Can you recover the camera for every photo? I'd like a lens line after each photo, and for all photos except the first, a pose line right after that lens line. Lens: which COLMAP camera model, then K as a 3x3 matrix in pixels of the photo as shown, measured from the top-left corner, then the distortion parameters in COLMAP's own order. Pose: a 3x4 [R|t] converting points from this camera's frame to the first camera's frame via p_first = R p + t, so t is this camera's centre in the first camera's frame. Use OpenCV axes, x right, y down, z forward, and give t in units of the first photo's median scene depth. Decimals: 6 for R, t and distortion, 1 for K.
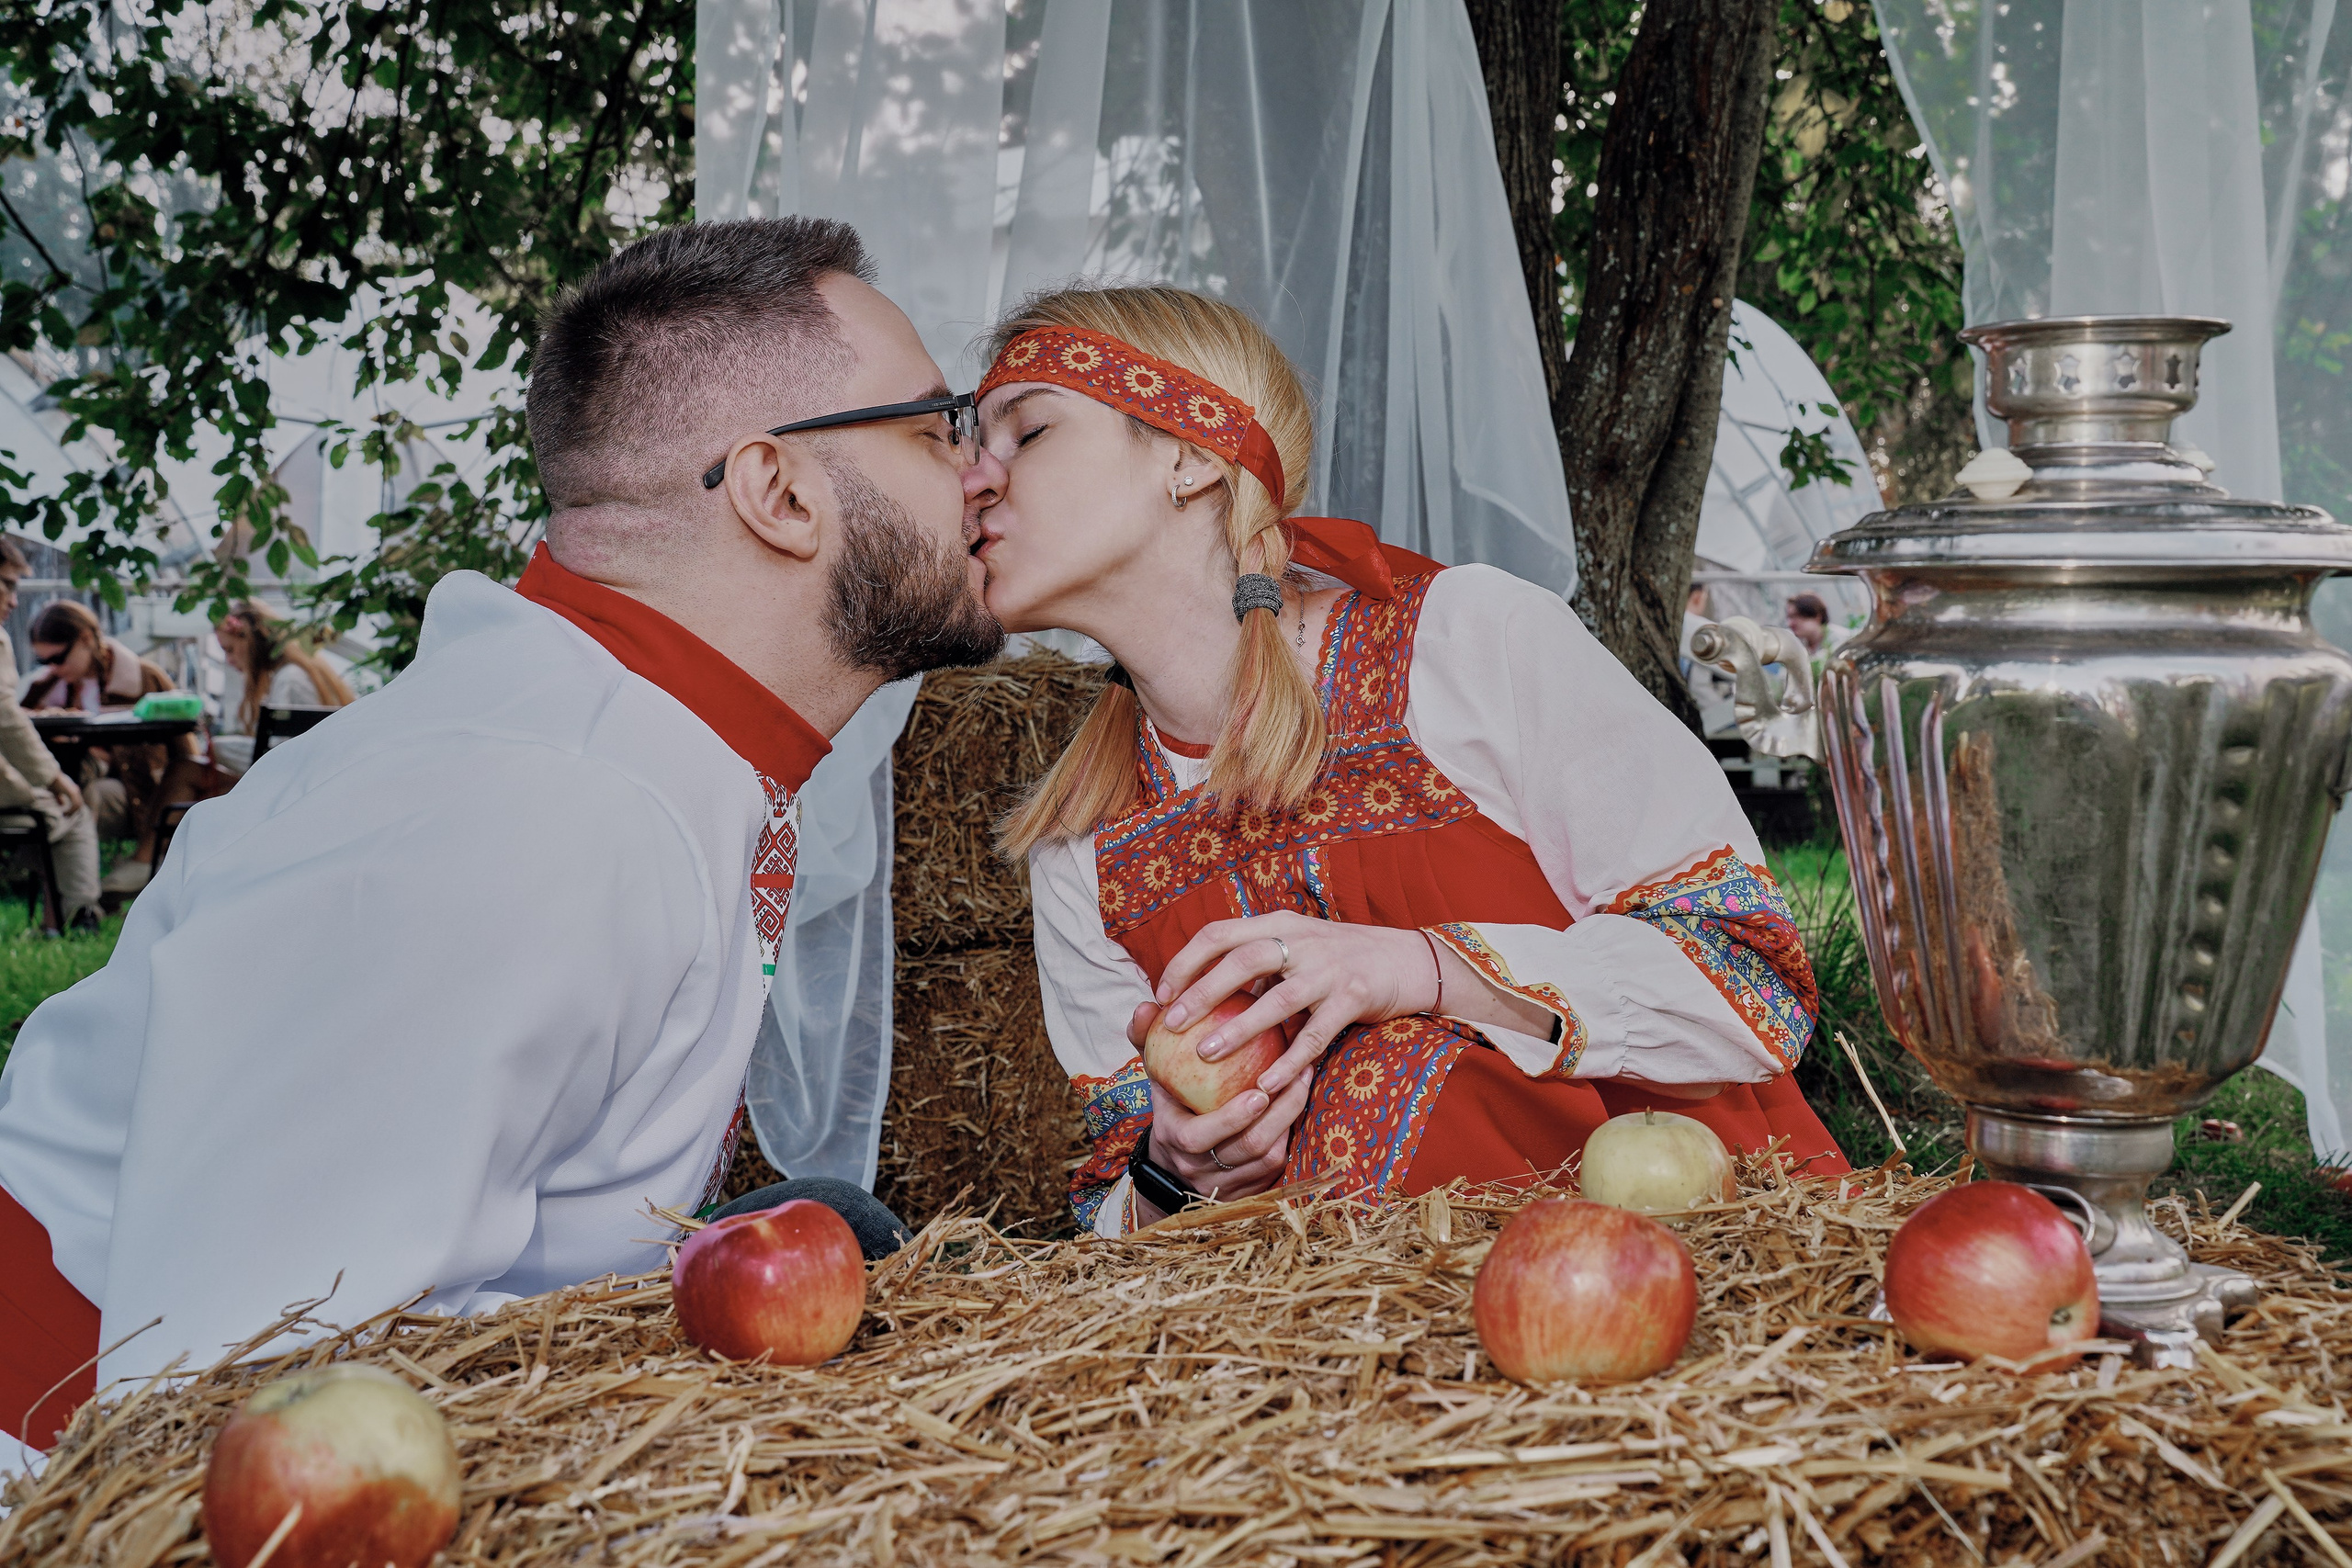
lens RADIAL K [[2575.7, 0, 1190.8], [0, 2575.7, 791.8], [0, 0, 1]] dist [0.084499, 0.000000]
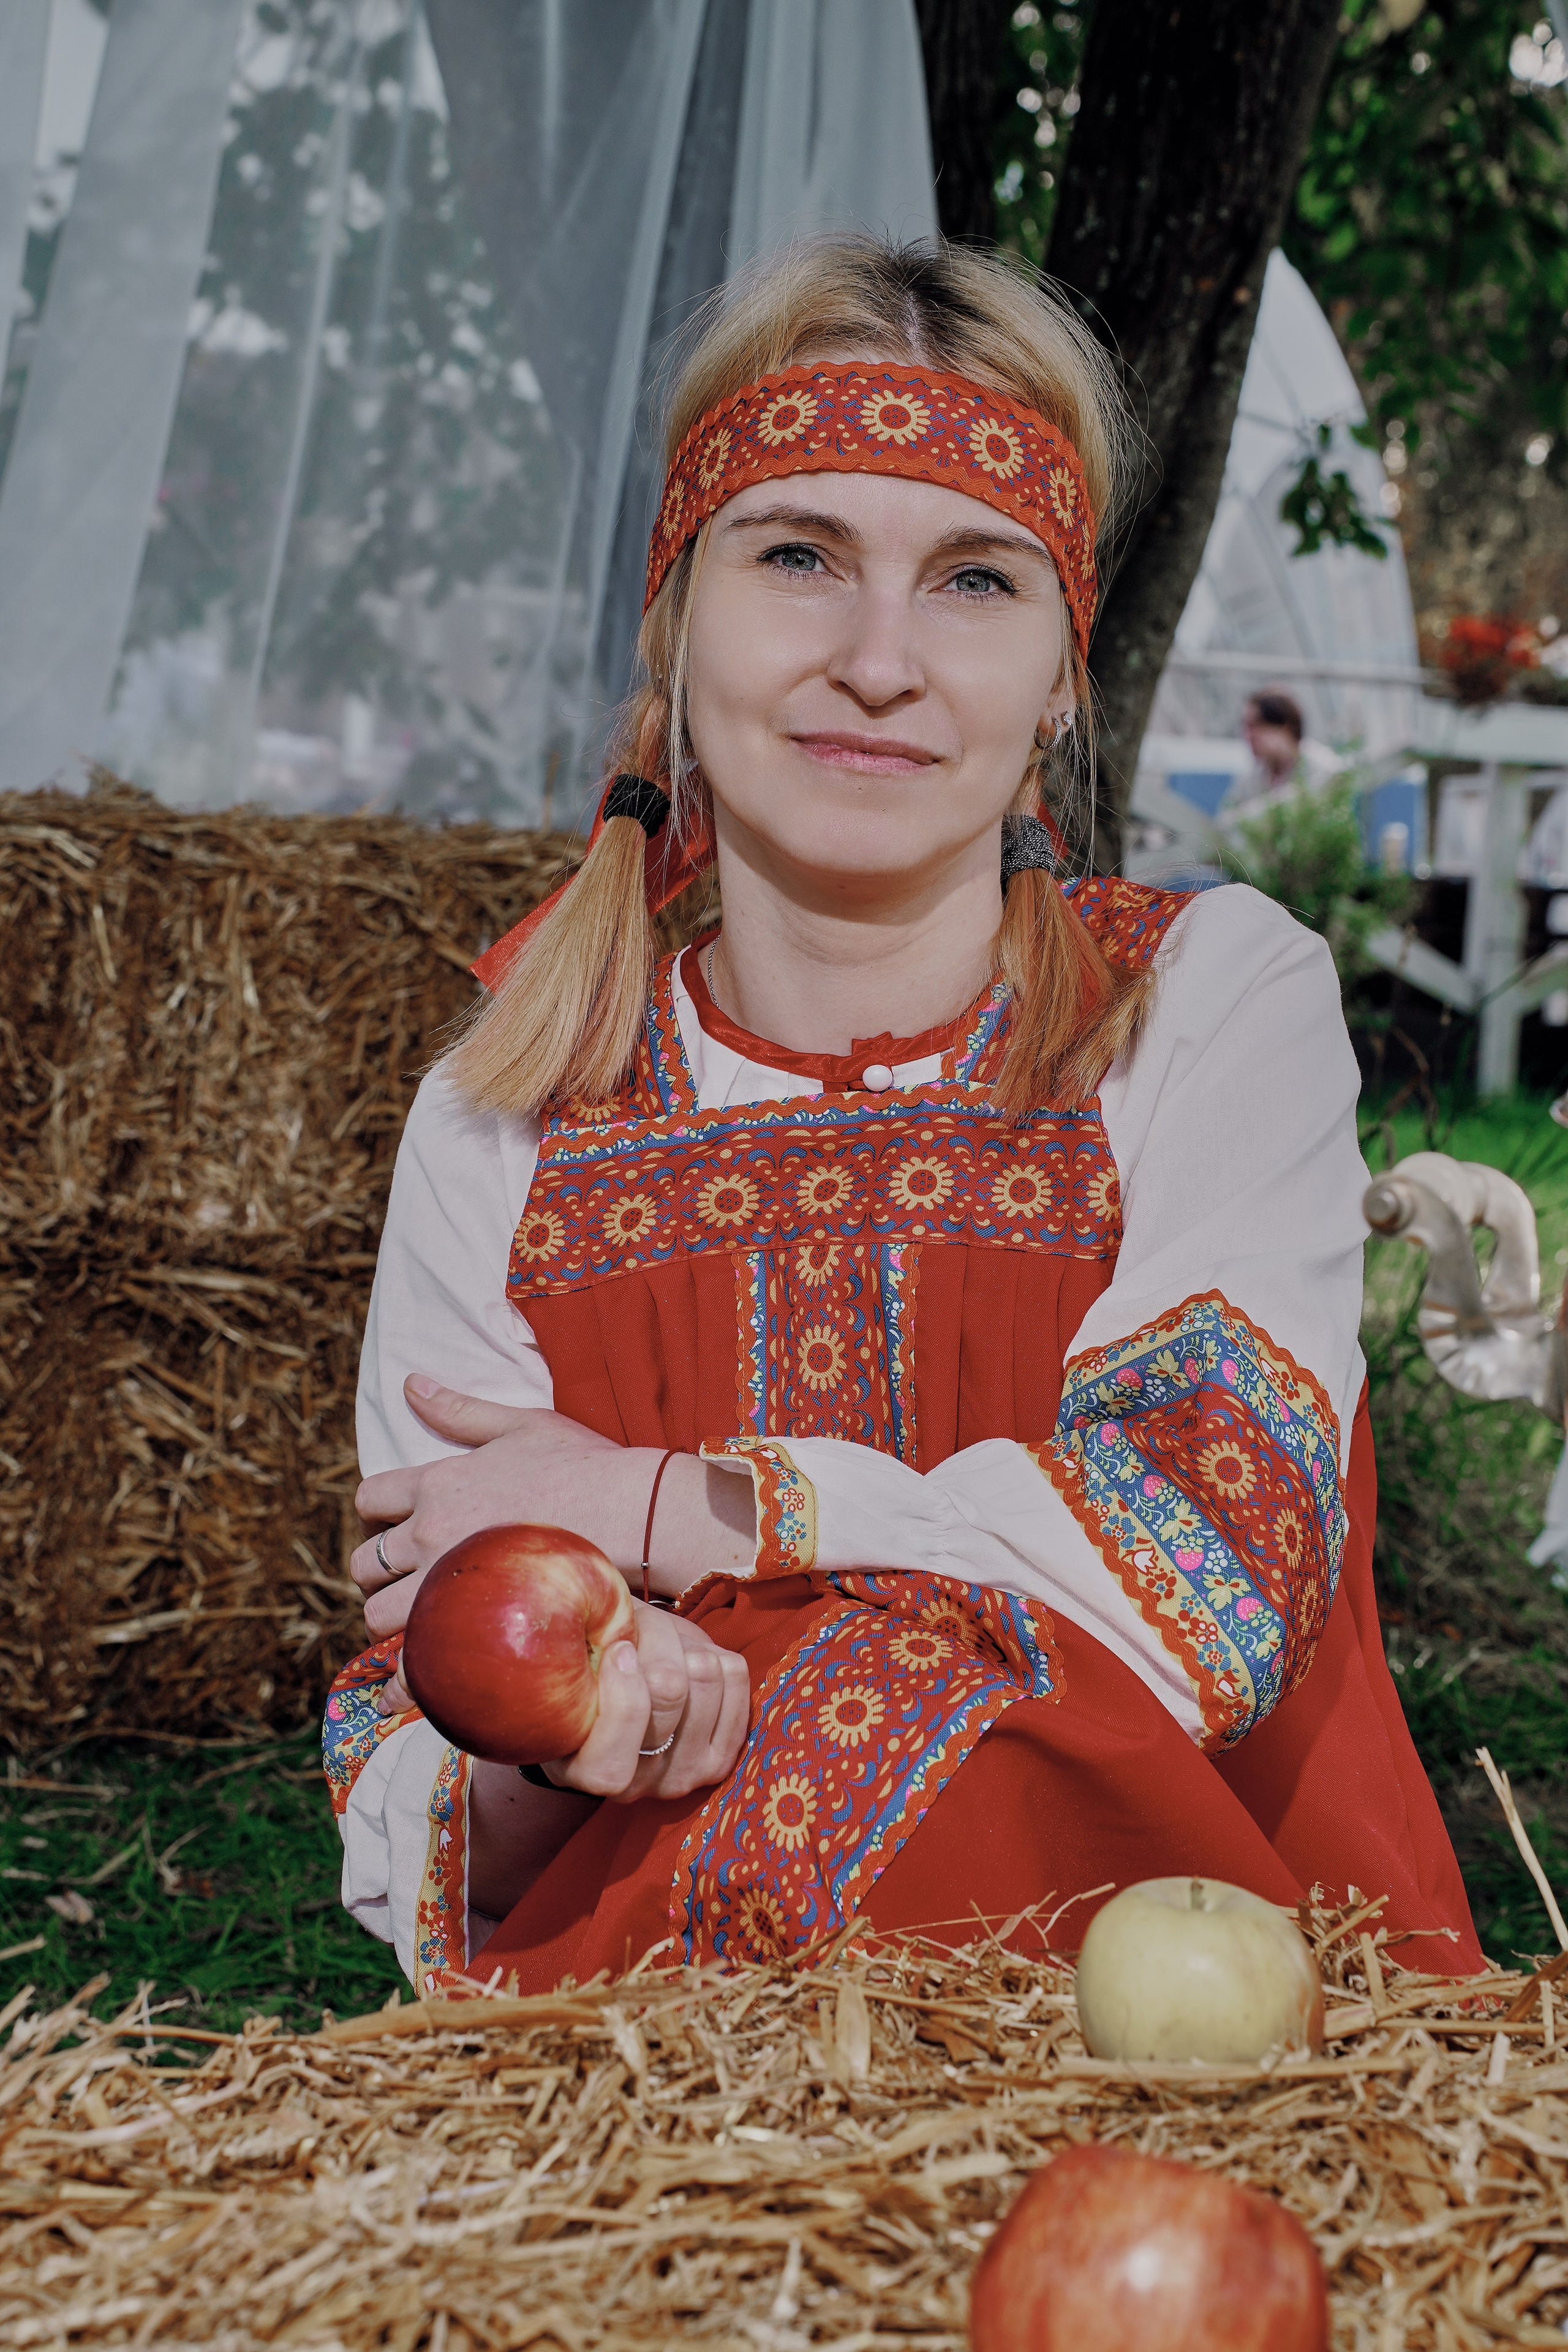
lens RADIAL K [[4077.6, 0, 798.9], [0, 4077.6, 1164.8], [0, 0, 1]] dist [0.430633, 0.000000]
pose [[0.987226, 0.078774, 0.138491, -0.071316], [-0.088094, 0.994150, 0.062495, -0.104509], [-0.132758, -0.073897, 0.988390, 0.030306]]
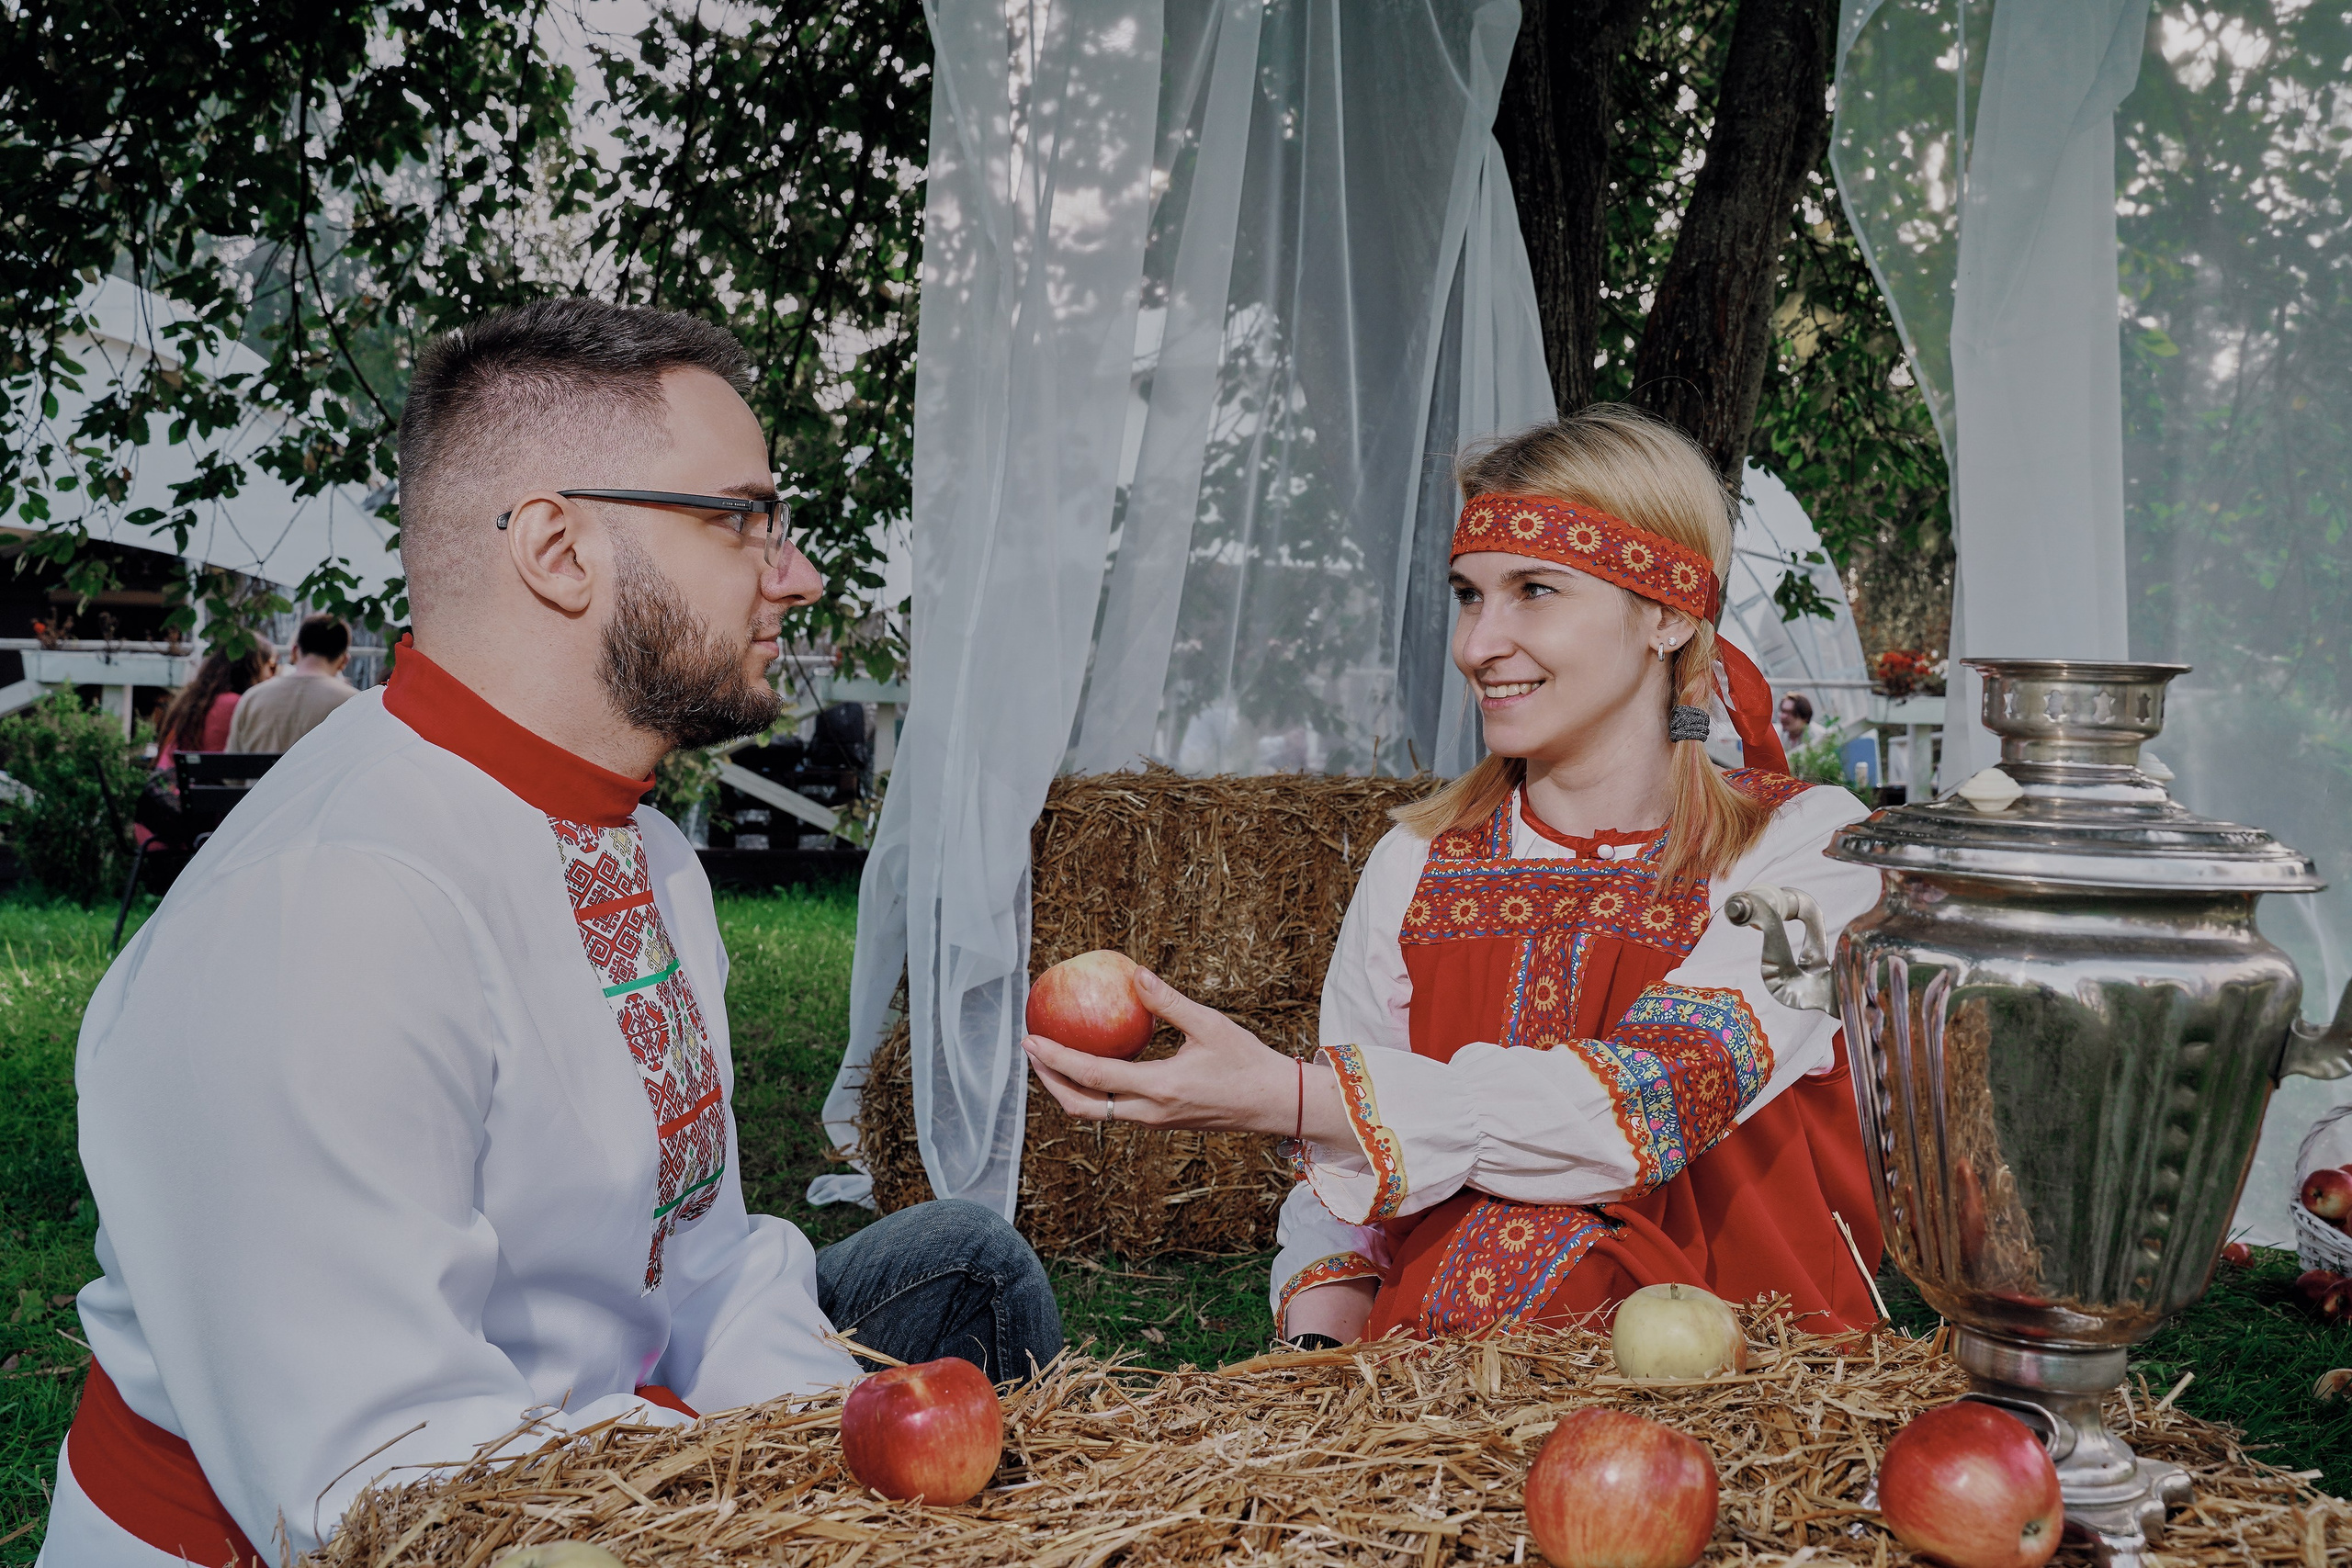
lens RADIAL K [[2126.3, 0, 1181.1], [0, 2126.3, 762.1], [0, 0, 1]] dist [-0.034188, 0.039630]
pose [[0.998566, 0.030675, -0.043880, -0.010240], [-0.031834, 0.999156, -0.025949, -0.080889], [0.043047, 0.027308, 0.998700, 0.028340]]
